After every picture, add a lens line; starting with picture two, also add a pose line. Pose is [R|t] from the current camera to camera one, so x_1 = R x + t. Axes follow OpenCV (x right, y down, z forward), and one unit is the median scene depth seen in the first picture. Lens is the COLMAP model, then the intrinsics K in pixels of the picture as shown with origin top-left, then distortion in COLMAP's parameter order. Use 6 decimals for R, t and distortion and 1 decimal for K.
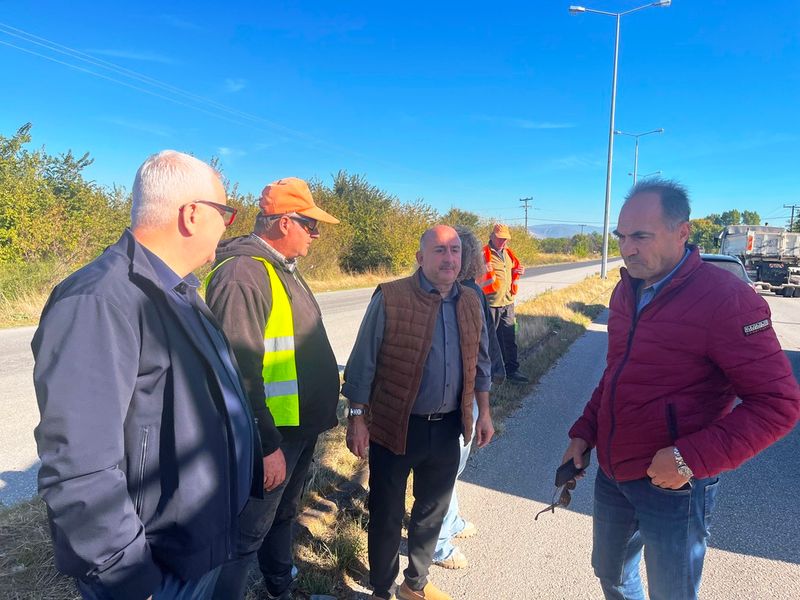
lens RADIAL K [[606.7, 0, 400.4], [0, 606.7, 302.5], [0, 0, 1]] dist [0.003284, -0.000793]
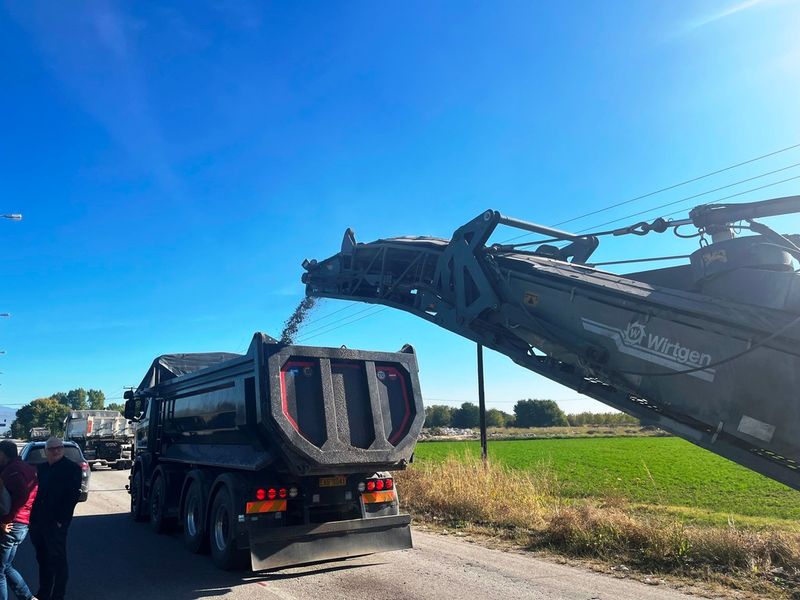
lens RADIAL K [[606.7, 0, 400.1], [0, 606.7, 302.5], [0, 0, 1]] dist [0.003284, -0.000793]
pose [[0.558652, 0.125250, 0.819891, -0.081187], [0.114193, 0.967503, -0.225608, 0.004372], [-0.821504, 0.219662, 0.526194, -0.159319]]
